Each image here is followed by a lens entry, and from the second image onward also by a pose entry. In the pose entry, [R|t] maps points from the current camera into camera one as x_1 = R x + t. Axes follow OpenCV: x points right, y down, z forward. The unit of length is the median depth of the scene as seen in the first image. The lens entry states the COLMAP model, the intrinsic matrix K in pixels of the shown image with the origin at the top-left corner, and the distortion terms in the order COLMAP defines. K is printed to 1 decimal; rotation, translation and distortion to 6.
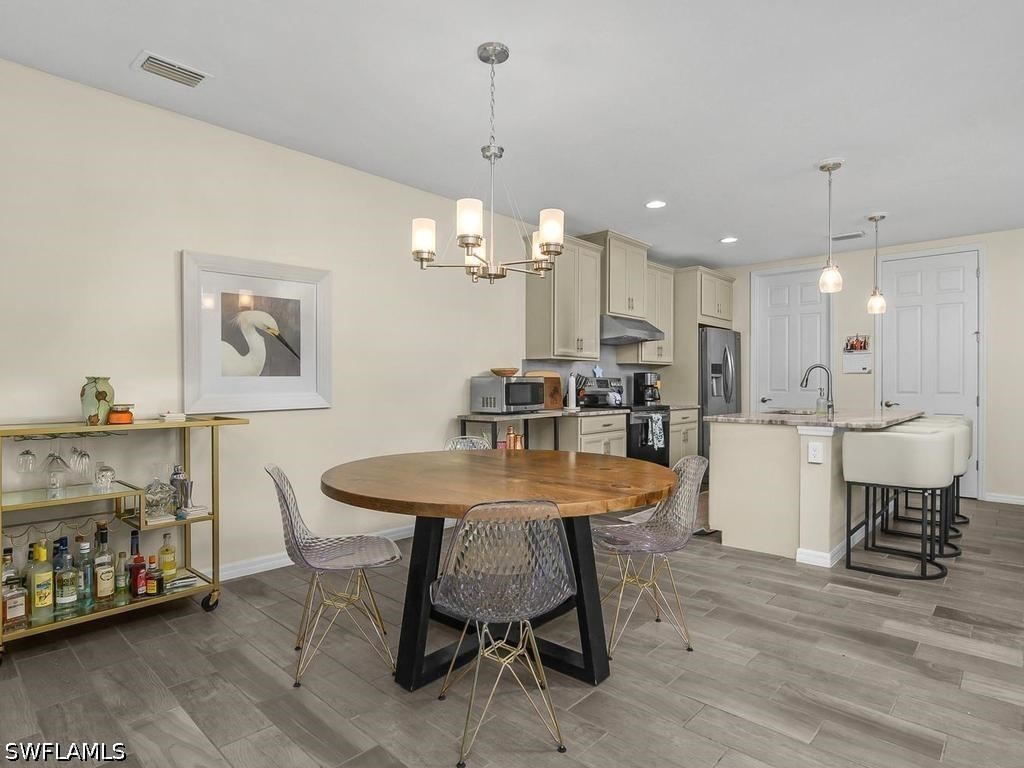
lens RADIAL K [[574.1, 0, 508.8], [0, 574.1, 383.7], [0, 0, 1]] dist [-0.022009, -0.001296]
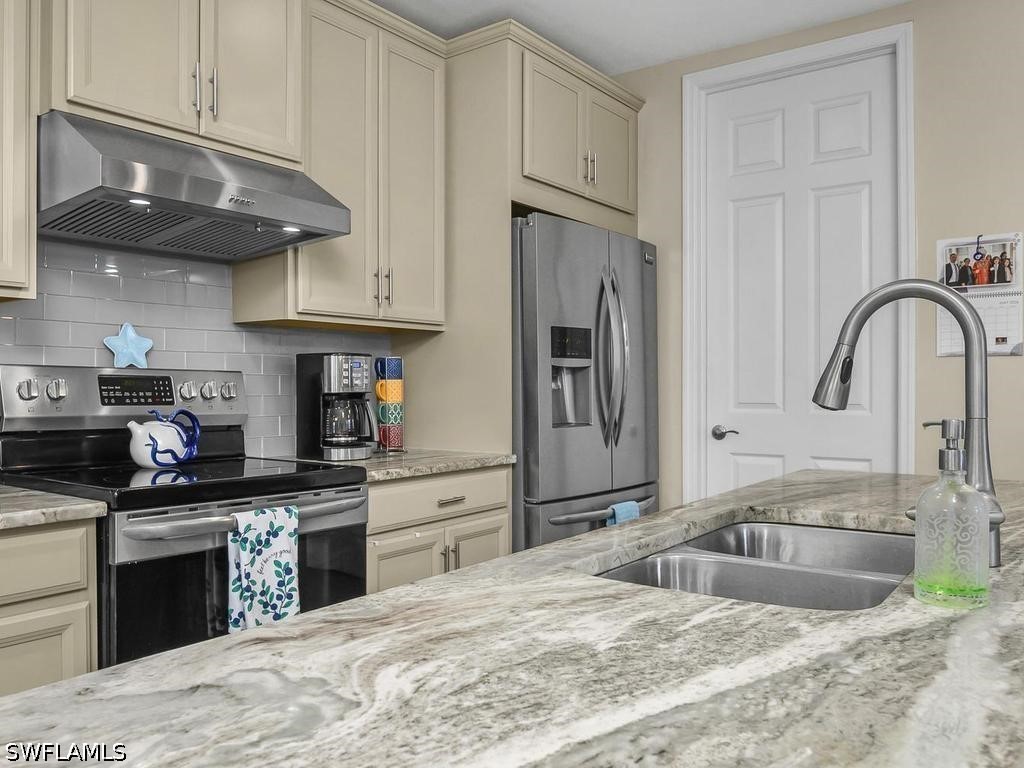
lens RADIAL K [[838.6, 0, 505.3], [0, 838.6, 388.4], [0, 0, 1]] dist [-0.028077, -0.008586]
pose [[0.993427, -0.003299, 0.114419, 0.322776], [0.002903, 0.999989, 0.003630, -0.001603], [-0.114429, -0.003274, 0.993426, 0.628953]]
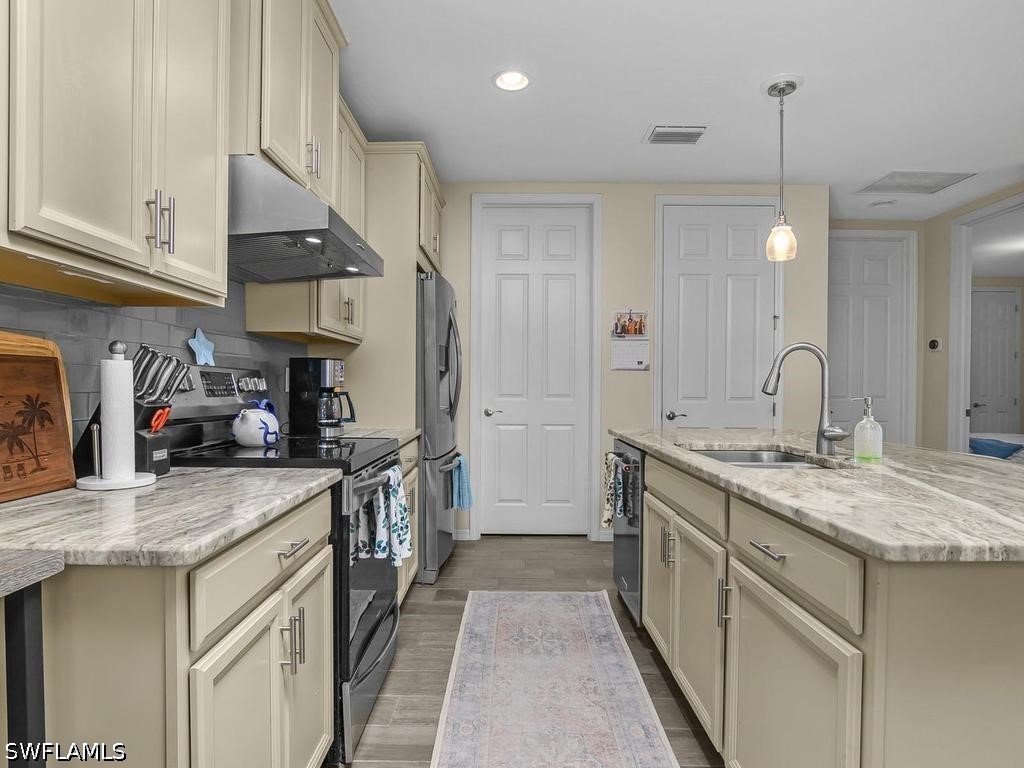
lens RADIAL K [[574.1, 0, 506.7], [0, 574.1, 392.0], [0, 0, 1]] dist [-0.022009, -0.001296]
pose [[0.732763, -0.004924, 0.680466, 0.065087], [-0.004048, 0.999925, 0.011594, 0.000273], [-0.680472, -0.011251, 0.732688, 0.695138]]
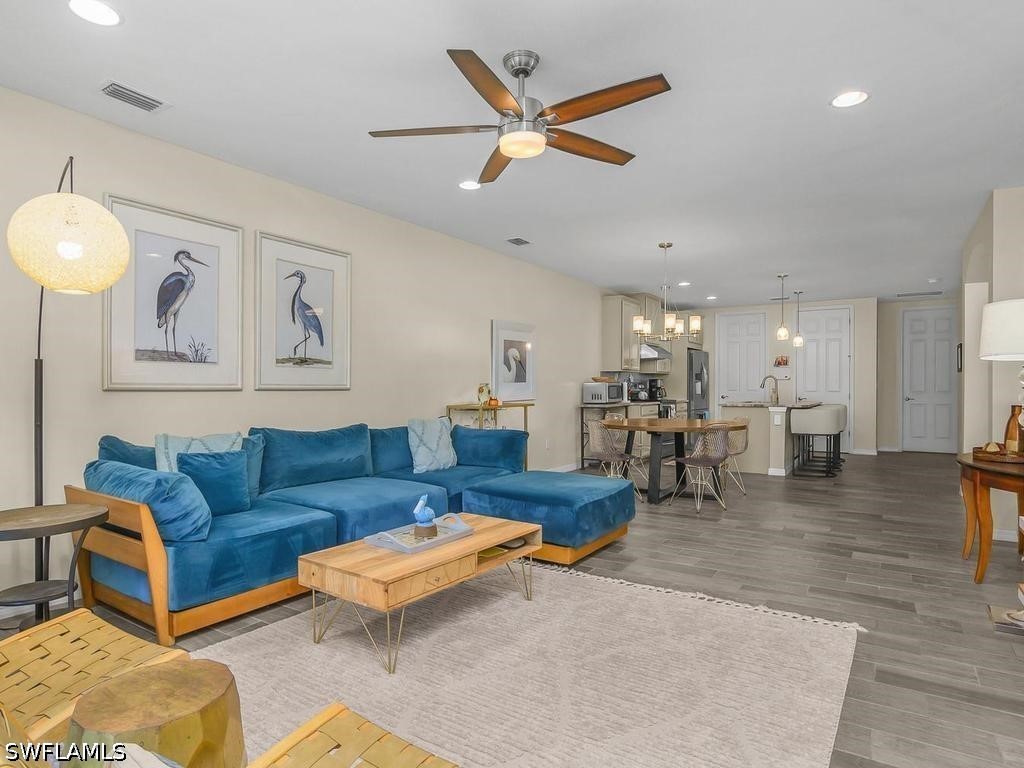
lens RADIAL K [[592.3, 0, 502.7], [0, 592.3, 385.4], [0, 0, 1]] dist [-0.026977, 0.003463]
pose [[0.987445, -0.000496, 0.157962, -0.488165], [0.000703, 0.999999, -0.001257, -0.000598], [-0.157961, 0.001352, 0.987444, -0.588411]]
